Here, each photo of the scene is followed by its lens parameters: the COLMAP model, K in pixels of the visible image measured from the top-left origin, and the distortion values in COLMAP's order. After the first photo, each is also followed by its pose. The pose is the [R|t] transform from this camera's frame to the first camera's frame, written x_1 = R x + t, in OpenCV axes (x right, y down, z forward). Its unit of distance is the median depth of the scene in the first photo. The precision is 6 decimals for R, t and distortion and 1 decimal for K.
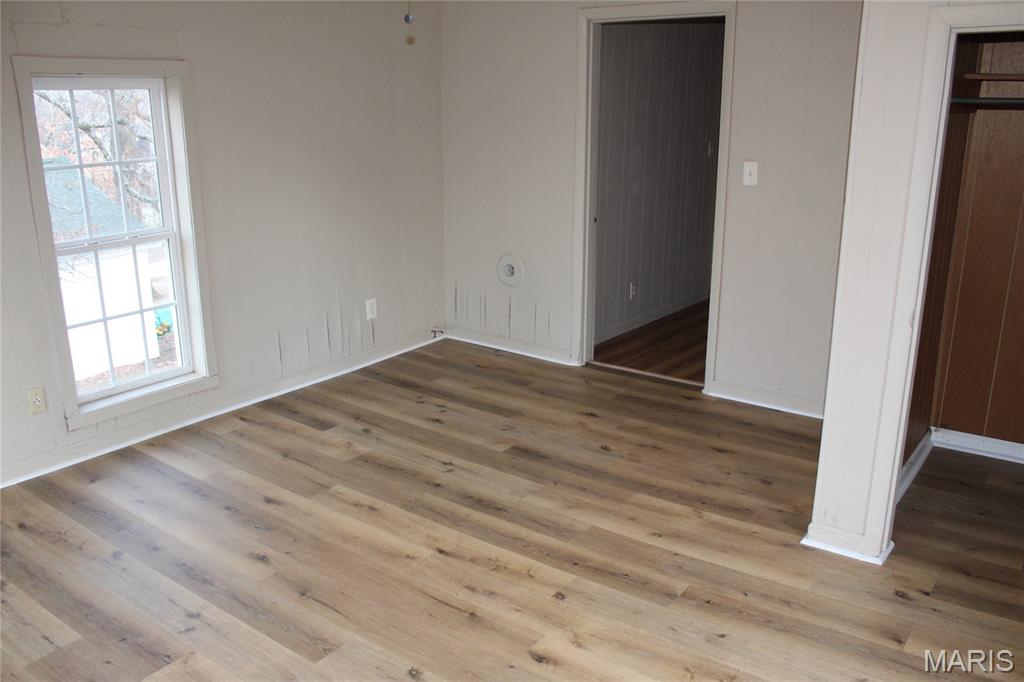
lens RADIAL K [[851.3, 0, 512.0], [0, 851.3, 341.0], [0, 0, 1]] dist [-0.170144, 0.157692]
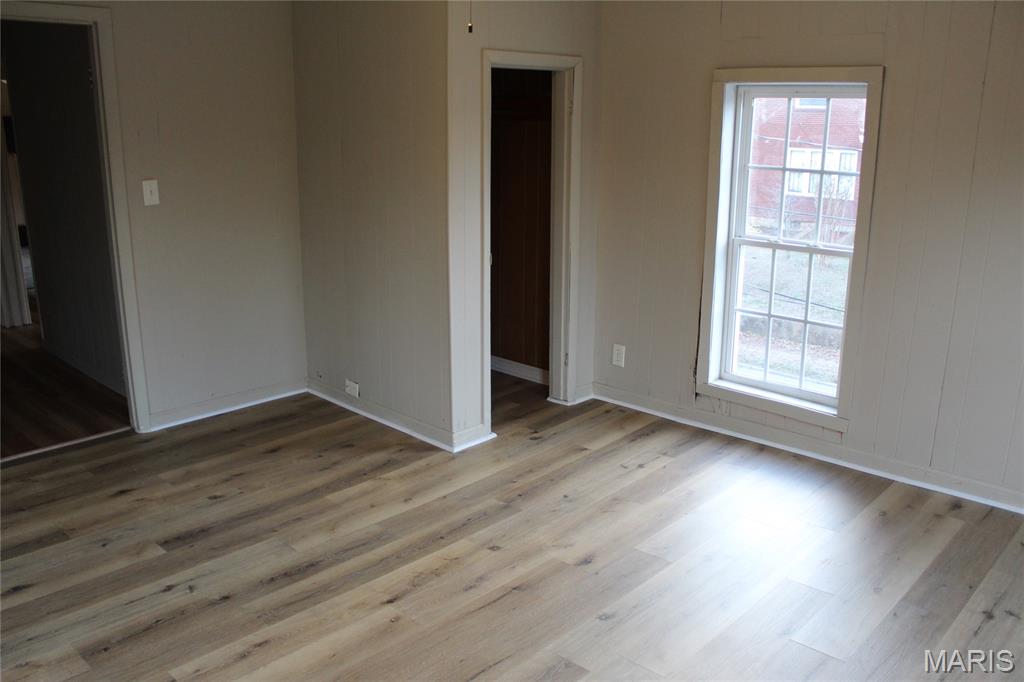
lens RADIAL K [[851.3, 0, 512.0], [0, 851.3, 341.0], [0, 0, 1]] dist [-0.170144, 0.157692]
pose [[0.127462, -0.250919, 0.959580, -0.771384], [0.274021, 0.938724, 0.209067, -0.152202], [-0.953240, 0.236297, 0.188409, 0.559620]]
